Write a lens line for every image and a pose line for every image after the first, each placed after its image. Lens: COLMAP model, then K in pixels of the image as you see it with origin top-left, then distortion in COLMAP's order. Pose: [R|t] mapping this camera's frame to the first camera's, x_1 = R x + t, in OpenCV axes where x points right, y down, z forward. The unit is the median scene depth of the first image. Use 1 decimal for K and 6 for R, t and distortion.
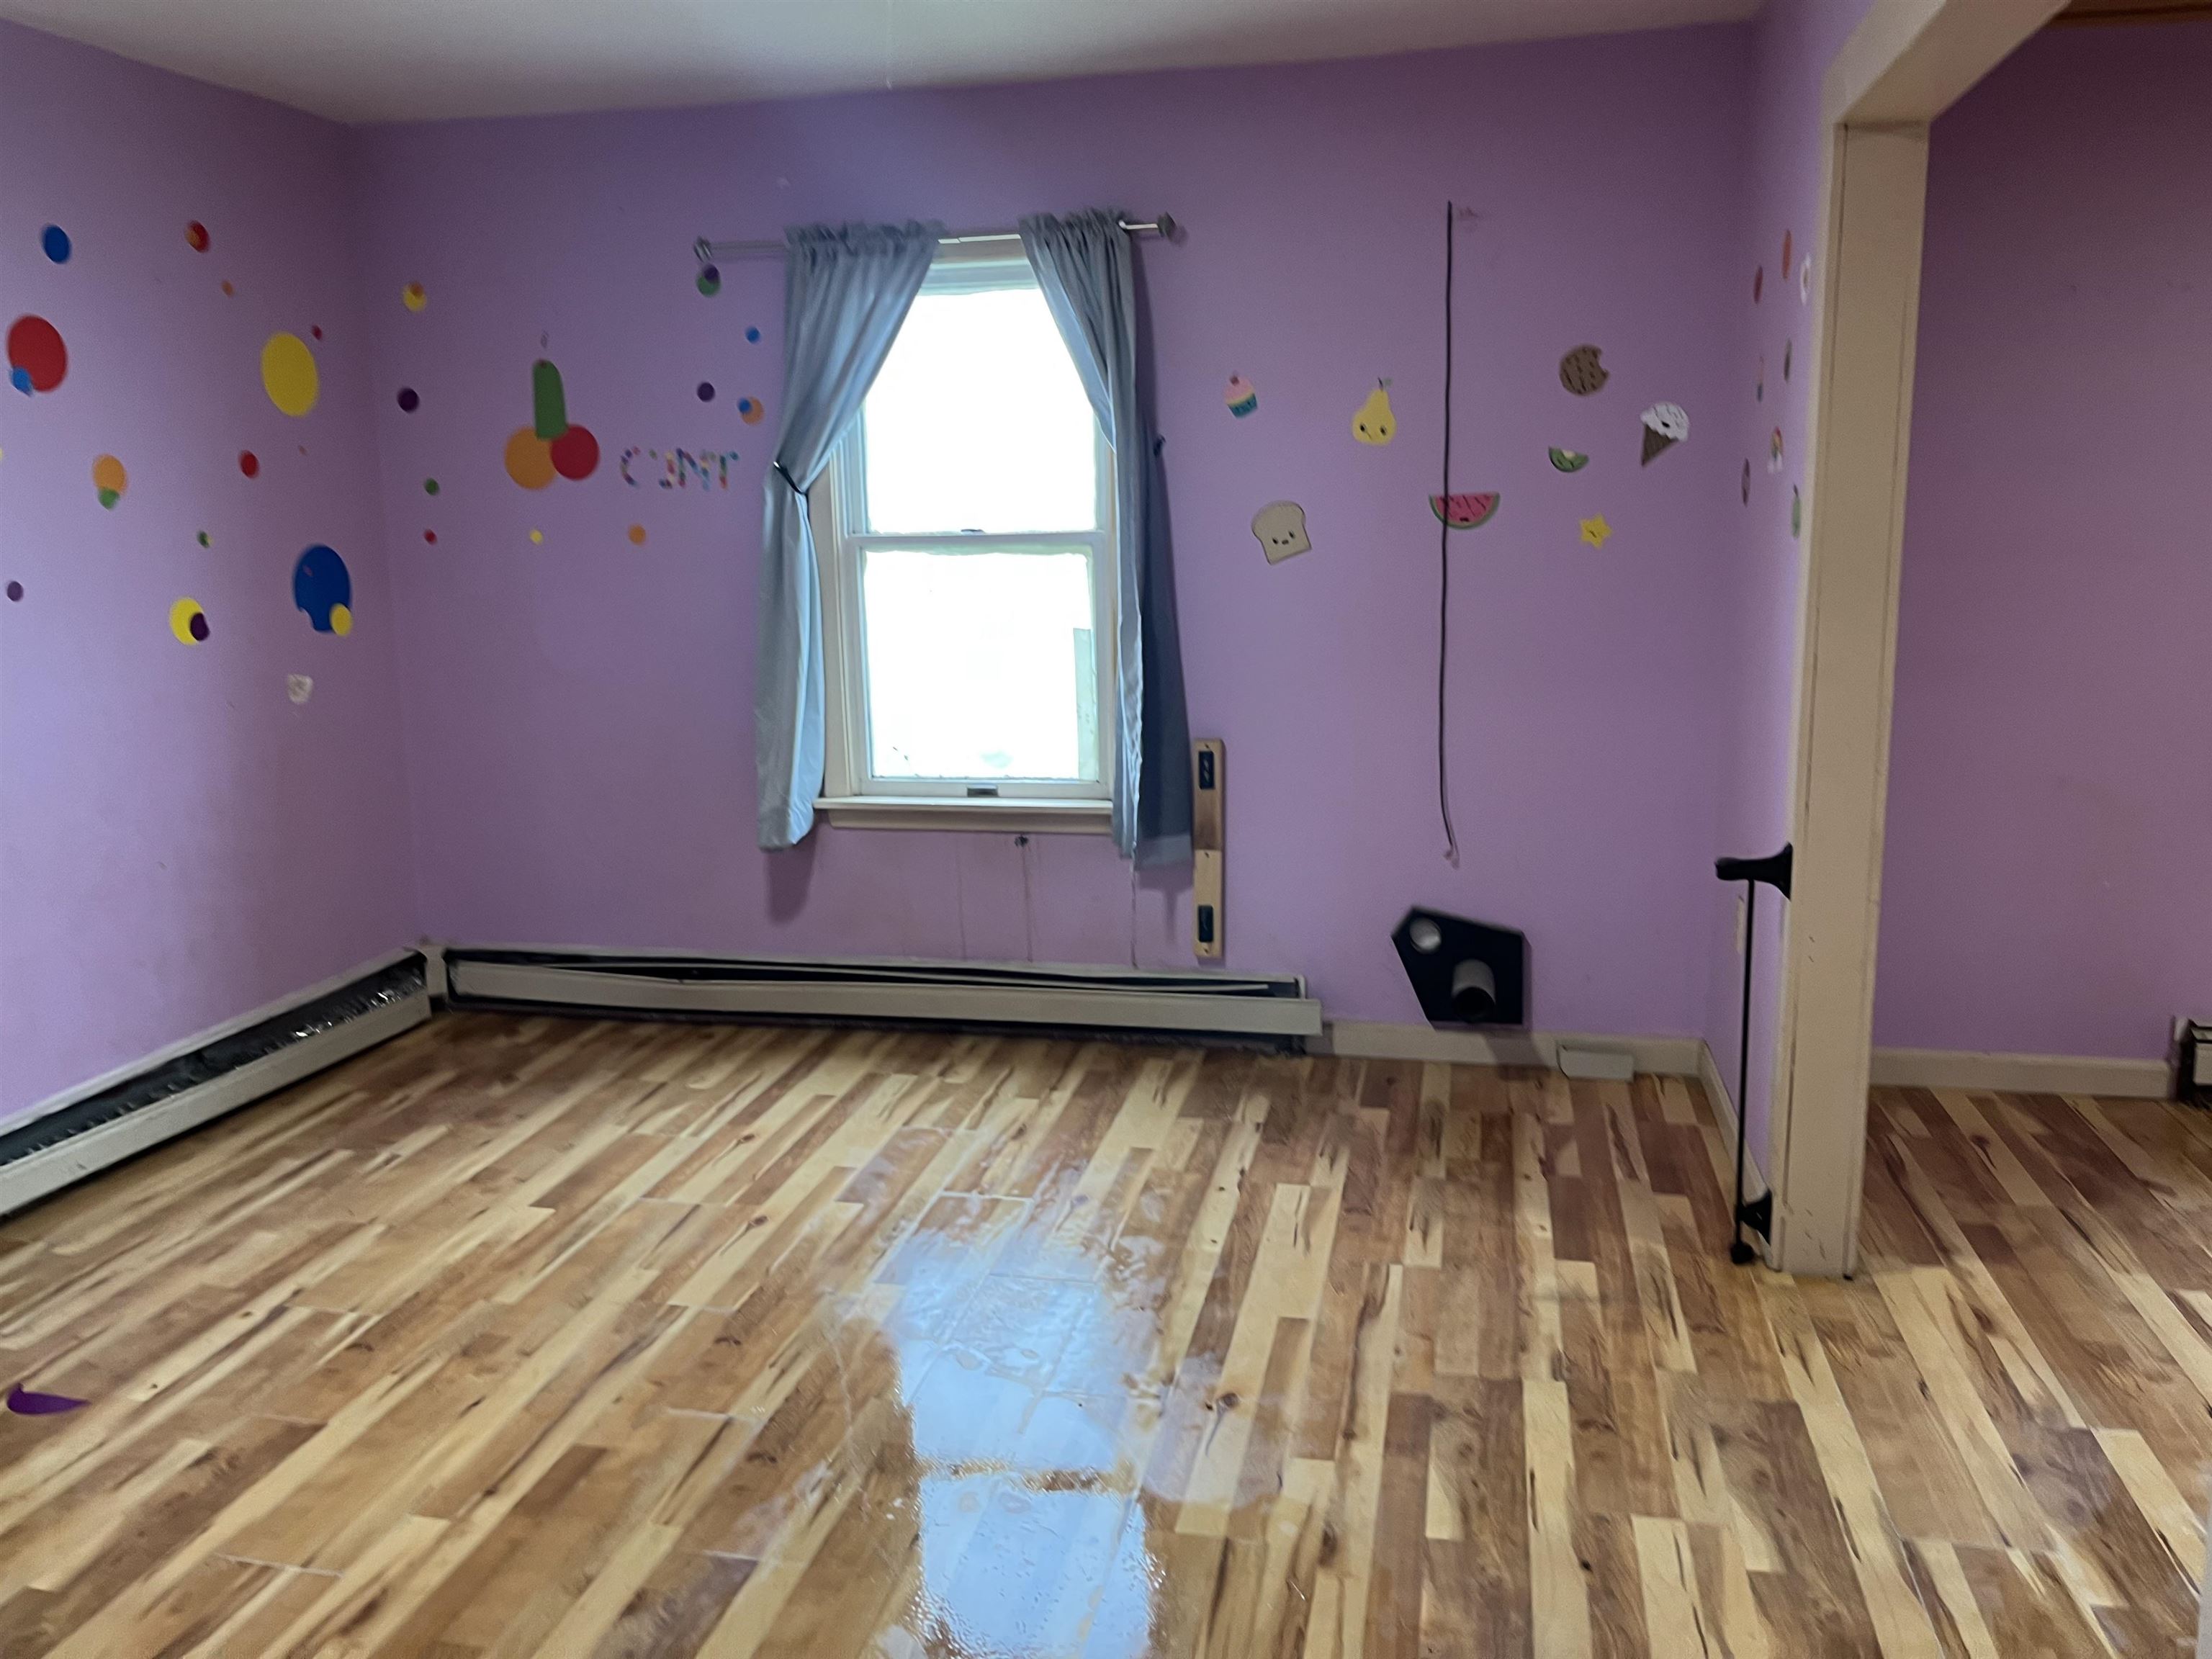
lens RADIAL K [[1673.6, 0, 1095.4], [0, 1673.6, 824.2], [0, 0, 1]] dist [0.055970, -0.081750]
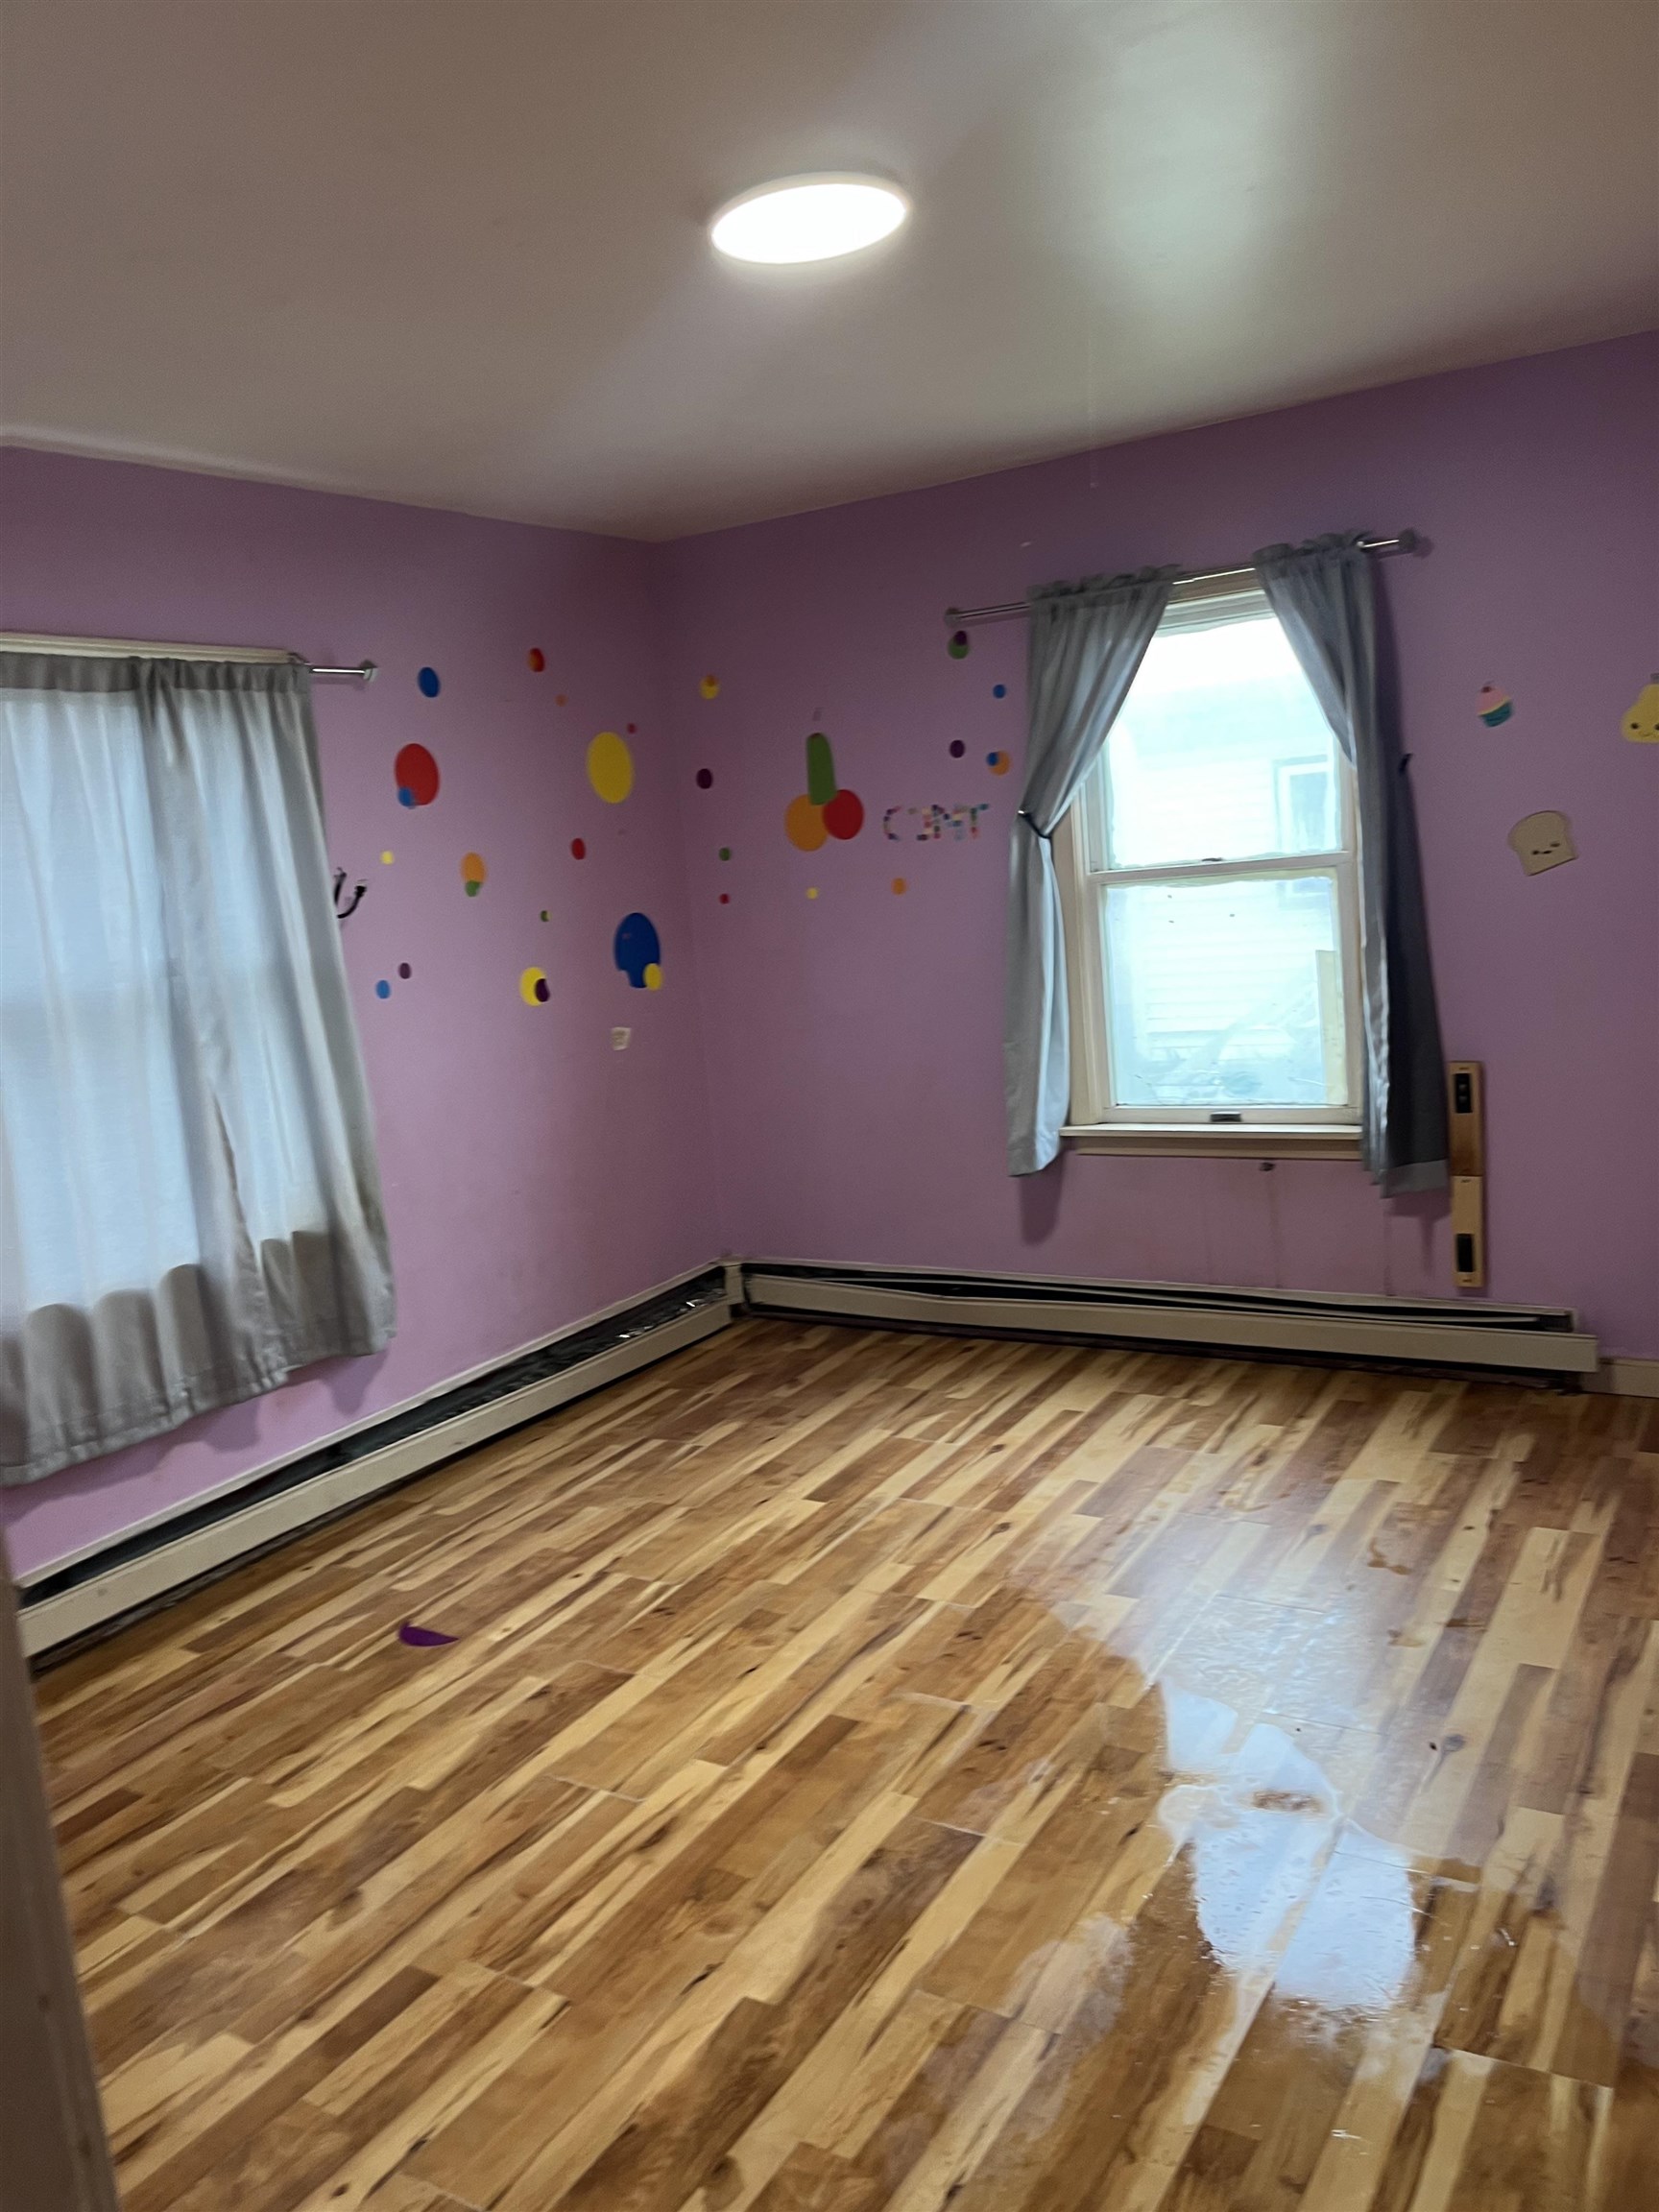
lens RADIAL K [[1673.6, 0, 816.2], [0, 1673.6, 1141.0], [0, 0, 1]] dist [0.055970, -0.081750]
pose [[0.942292, -0.009369, -0.334660, 0.048507], [0.012028, 0.999910, 0.005876, -0.018264], [0.334575, -0.009562, 0.942321, -0.049401]]
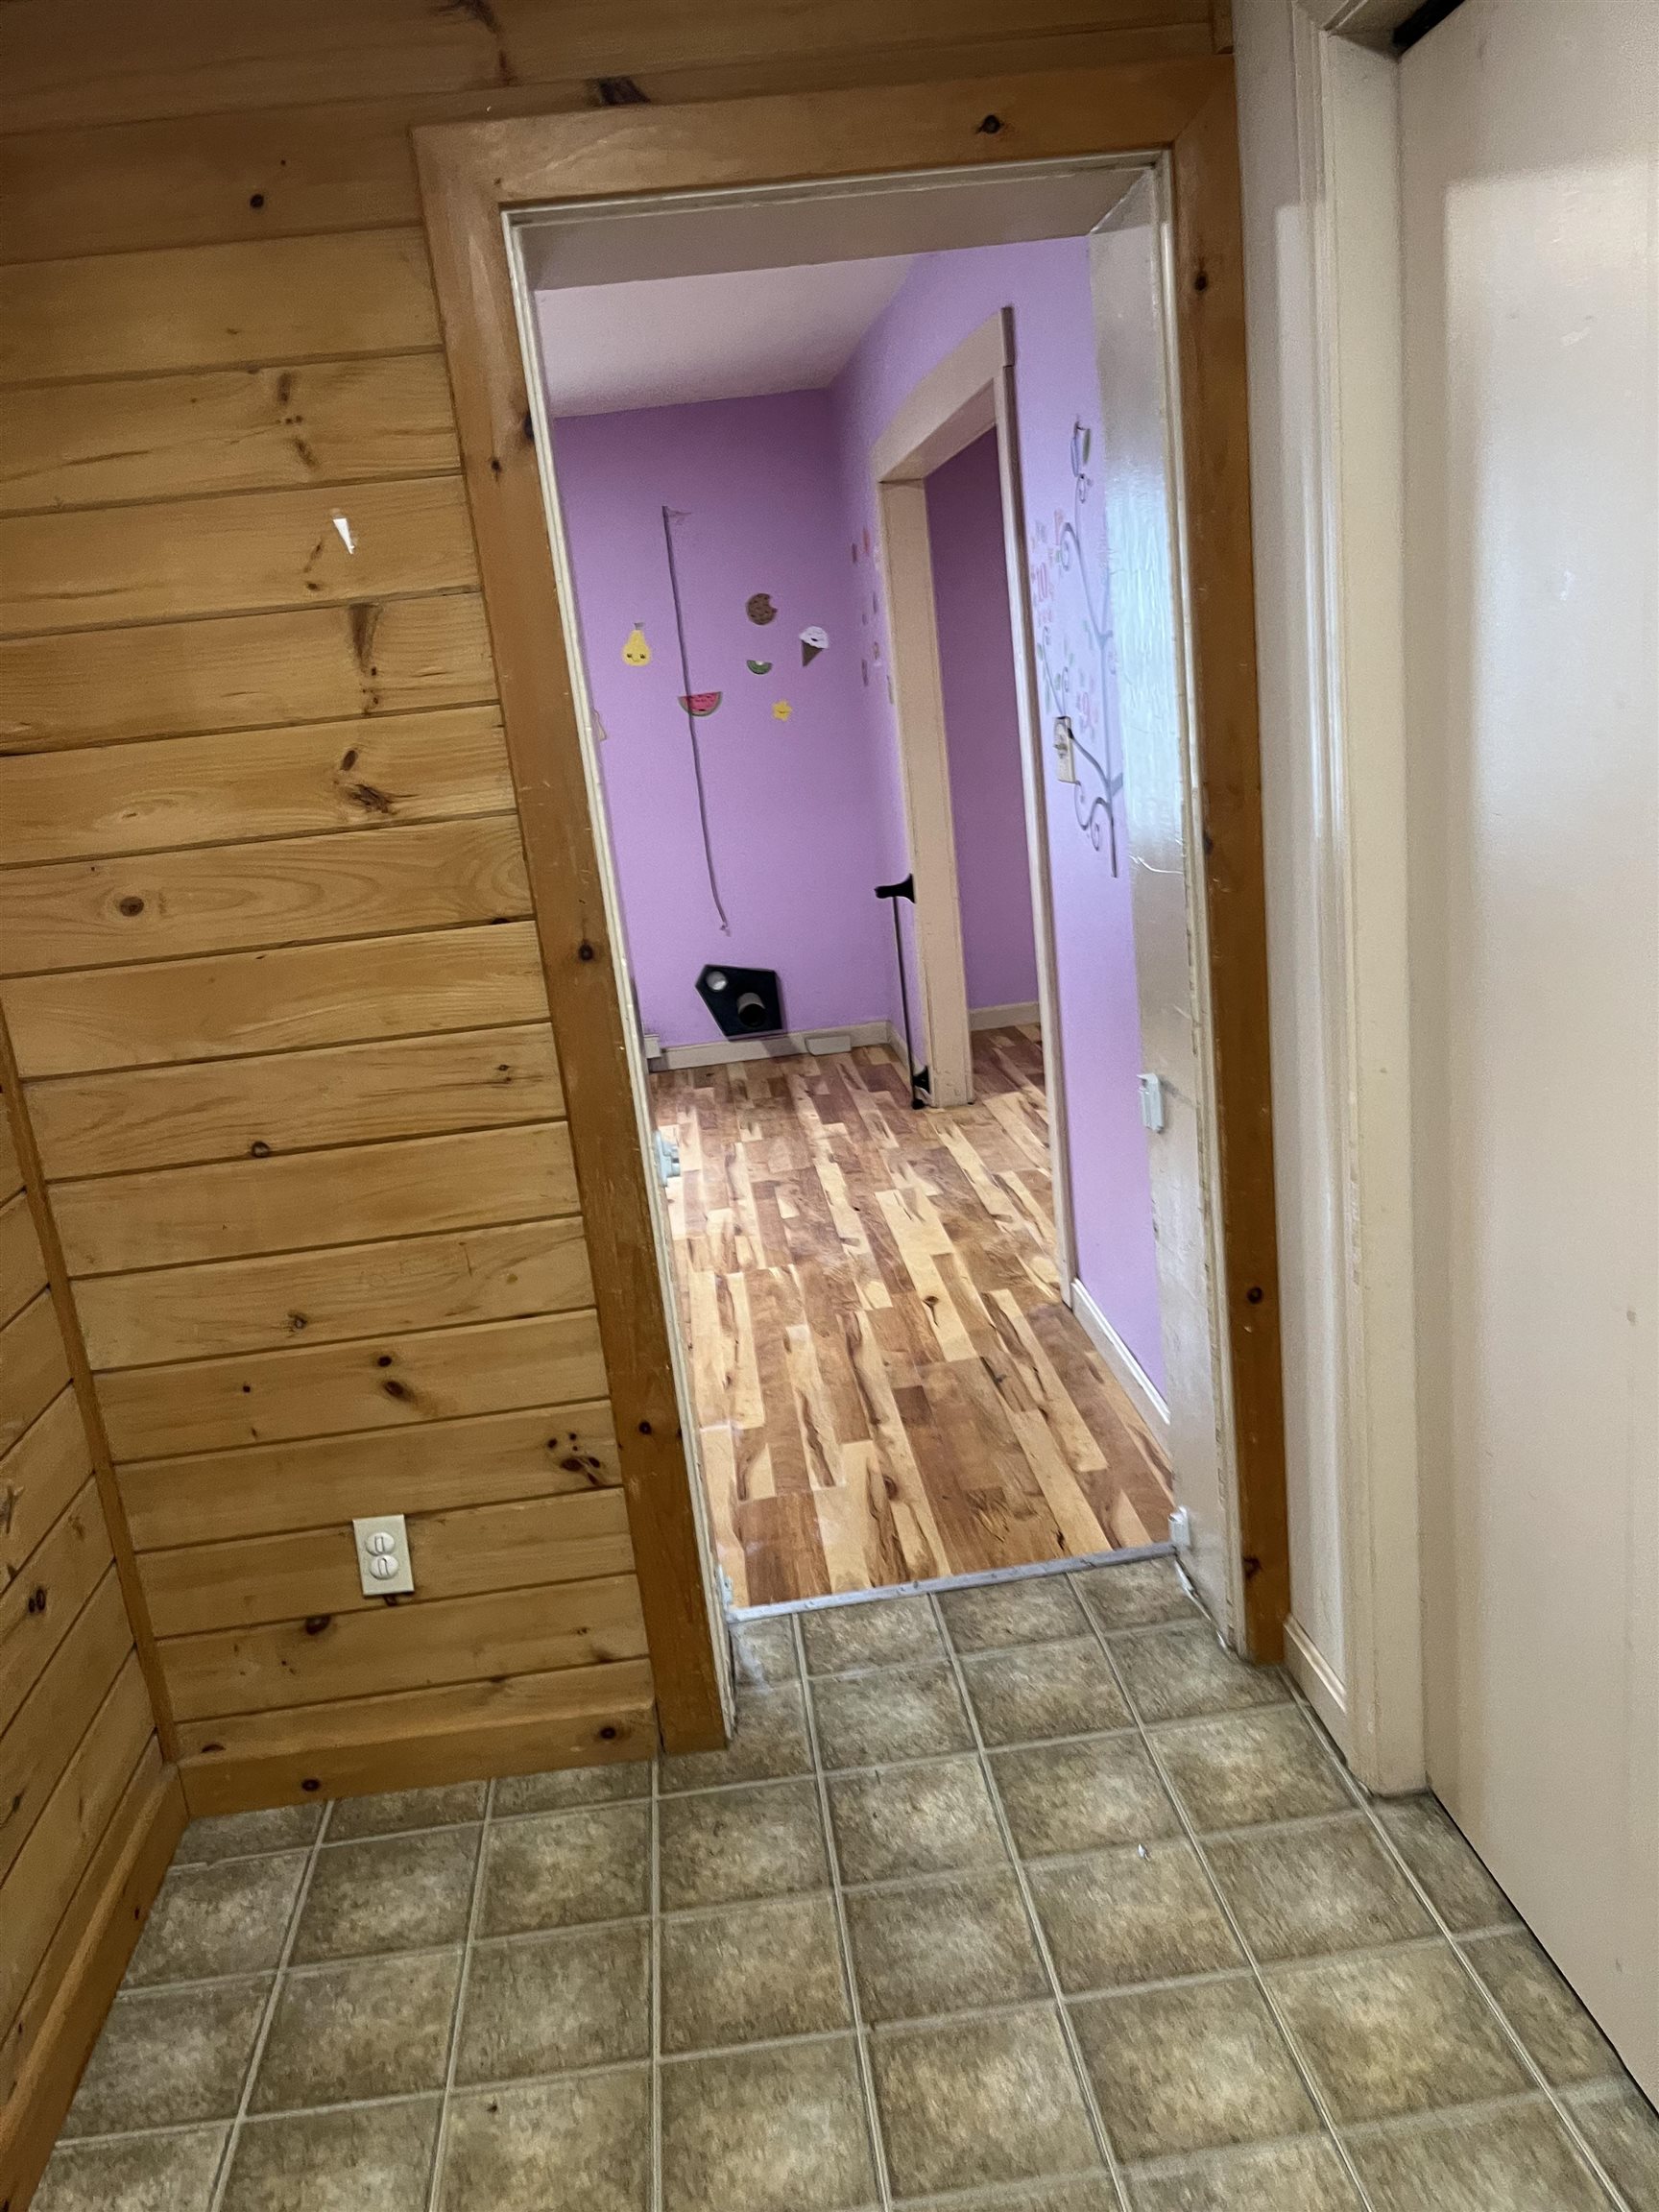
lens RADIAL K [[1668.0, 0, 811.3], [0, 1668.0, 1186.9], [0, 0, 1]] dist [0.015905, -0.001747]
pose [[0.946688, -0.168128, 0.274799, -0.221857], [0.141206, 0.983264, 0.115124, 0.108148], [-0.289555, -0.070184, 0.954585, -0.650333]]
